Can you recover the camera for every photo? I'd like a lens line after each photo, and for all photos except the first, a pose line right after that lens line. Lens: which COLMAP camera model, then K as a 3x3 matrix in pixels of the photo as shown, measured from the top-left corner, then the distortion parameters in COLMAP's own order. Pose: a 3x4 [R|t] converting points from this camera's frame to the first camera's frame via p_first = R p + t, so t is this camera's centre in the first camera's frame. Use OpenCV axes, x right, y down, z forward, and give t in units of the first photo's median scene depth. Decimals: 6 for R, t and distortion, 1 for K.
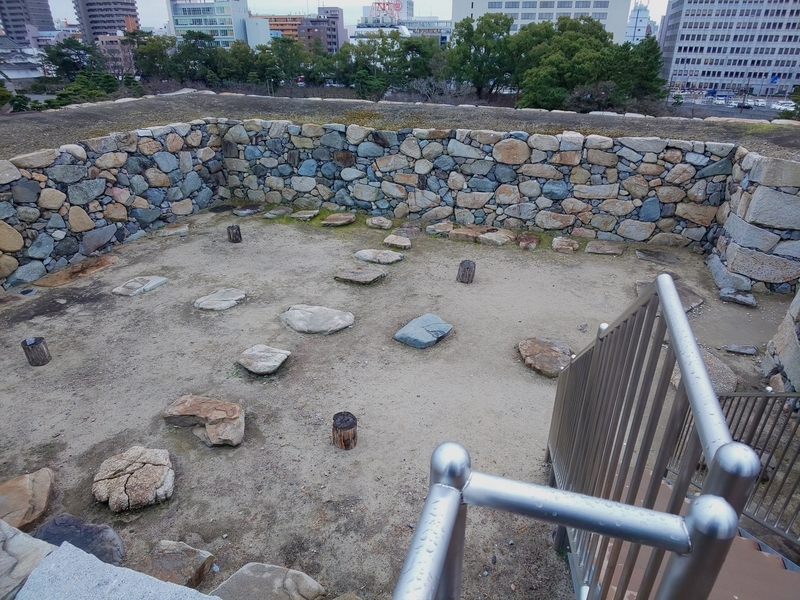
lens RADIAL K [[502.5, 0, 403.5], [0, 502.5, 306.1], [0, 0, 1]] dist [0.010069, -0.023835]
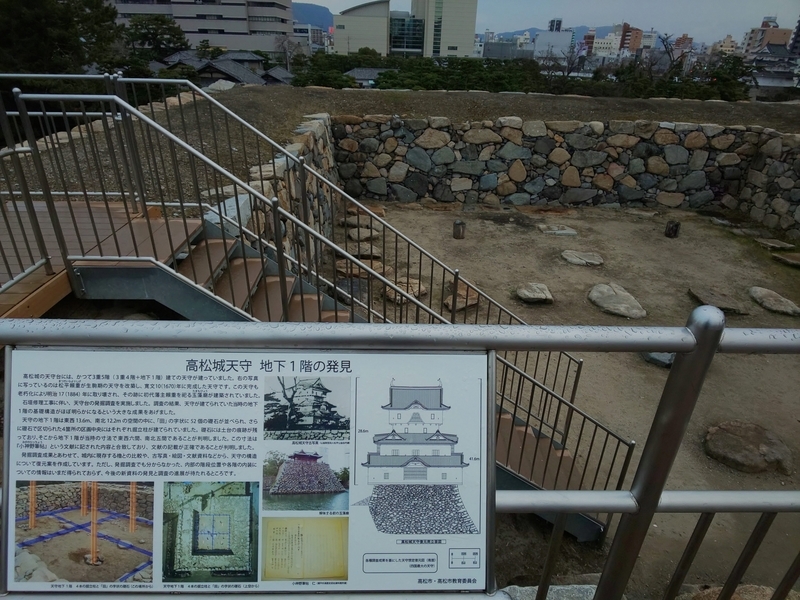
lens RADIAL K [[502.5, 0, 401.1], [0, 502.5, 311.8], [0, 0, 1]] dist [0.010069, -0.023835]
pose [[0.339755, 0.449183, -0.826318, 0.416435], [-0.454690, 0.847533, 0.273762, -0.028701], [0.823301, 0.282706, 0.492192, 0.075914]]
